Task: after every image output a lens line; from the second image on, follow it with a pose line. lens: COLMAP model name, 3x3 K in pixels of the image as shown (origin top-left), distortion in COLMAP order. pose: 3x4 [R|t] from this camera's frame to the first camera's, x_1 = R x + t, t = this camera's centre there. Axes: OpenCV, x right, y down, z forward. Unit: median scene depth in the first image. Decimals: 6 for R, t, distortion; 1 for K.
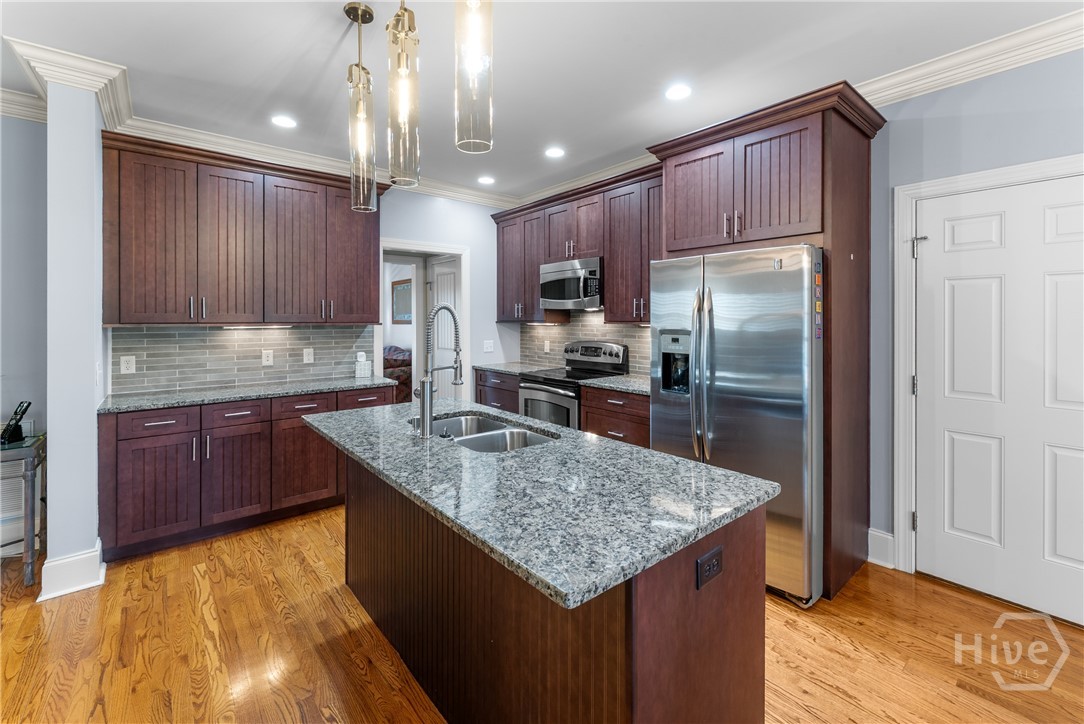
lens RADIAL K [[447.0, 0, 531.1], [0, 447.0, 326.3], [0, 0, 1]] dist [-0.000889, -0.000403]
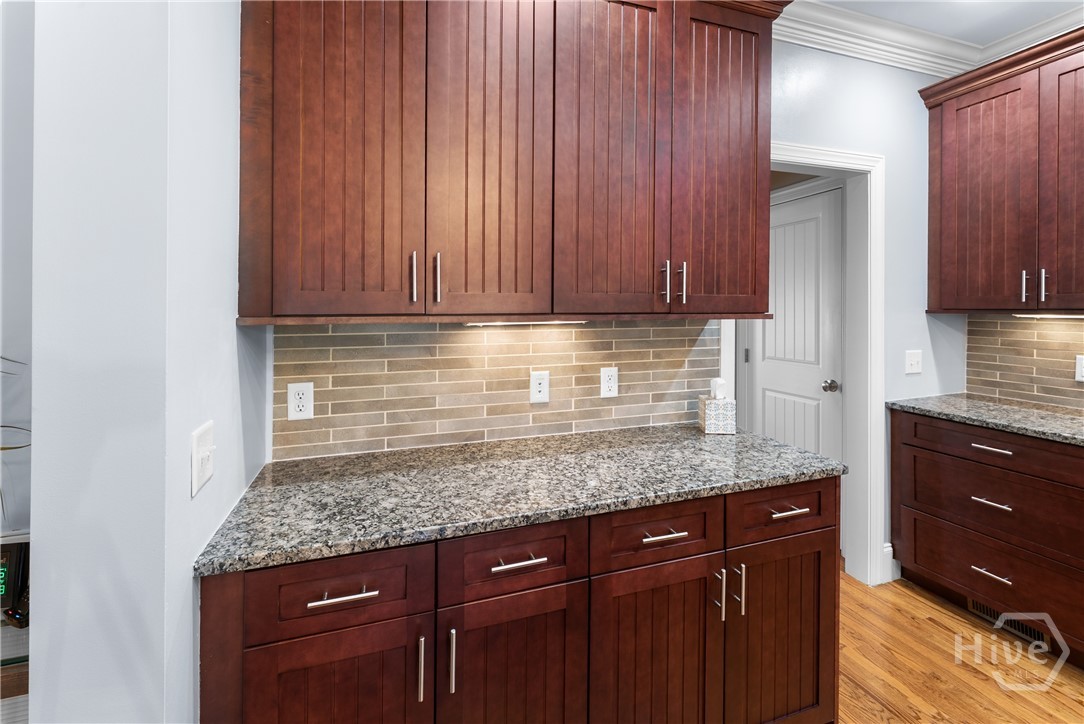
lens RADIAL K [[447.0, 0, 522.1], [0, 447.0, 308.9], [0, 0, 1]] dist [-0.000889, -0.000403]
pose [[0.930152, 0.001338, -0.367173, -0.477227], [-0.004879, 0.999950, -0.008715, -0.009278], [0.367143, 0.009898, 0.930112, 0.603934]]
